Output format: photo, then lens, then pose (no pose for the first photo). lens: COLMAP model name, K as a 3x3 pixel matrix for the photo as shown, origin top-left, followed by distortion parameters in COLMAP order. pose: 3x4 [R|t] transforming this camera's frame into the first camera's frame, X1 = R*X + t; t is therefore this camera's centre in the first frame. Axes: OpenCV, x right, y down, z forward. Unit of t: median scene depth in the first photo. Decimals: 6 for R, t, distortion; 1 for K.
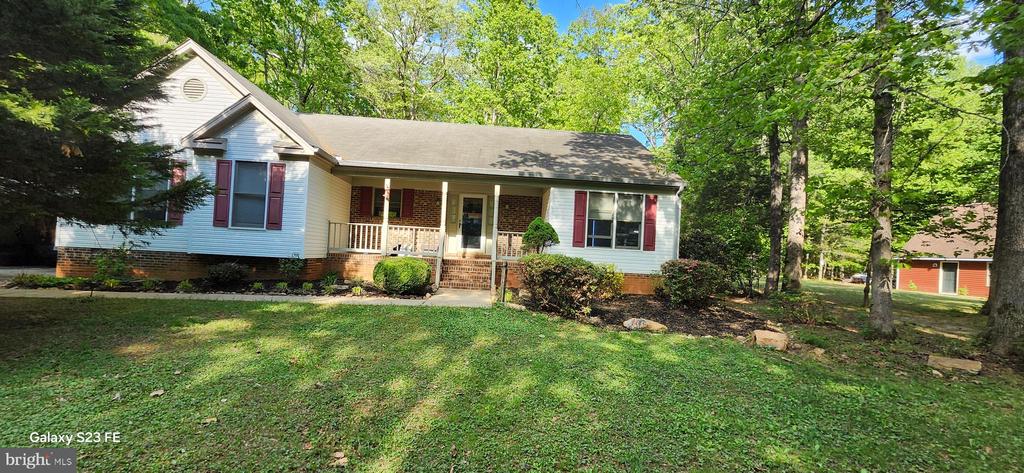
lens RADIAL K [[370.9, 0, 512.0], [0, 370.9, 236.5], [0, 0, 1]] dist [0.000817, -0.000096]
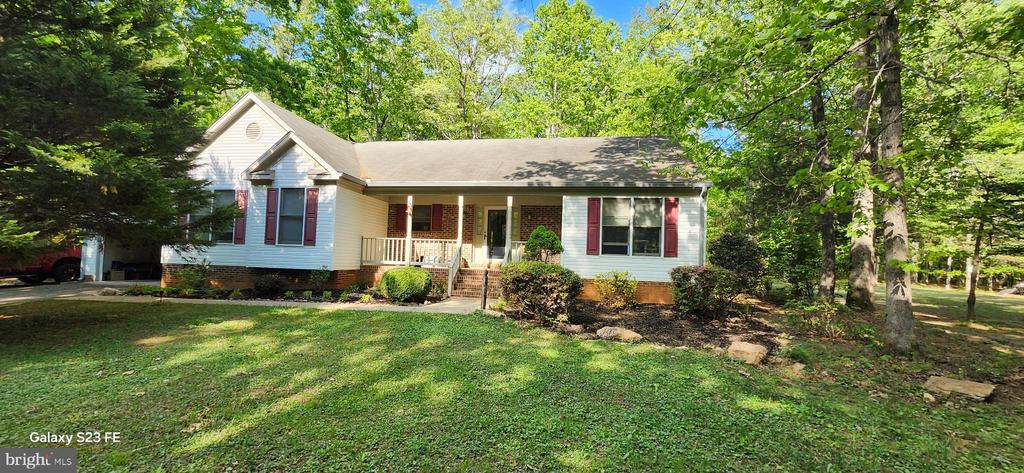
lens RADIAL K [[370.9, 0, 512.0], [0, 370.9, 236.5], [0, 0, 1]] dist [0.000817, -0.000096]
pose [[0.978148, -0.032534, -0.205347, 0.177670], [0.026165, 0.999091, -0.033656, 0.007436], [0.206255, 0.027548, 0.978110, -0.000644]]
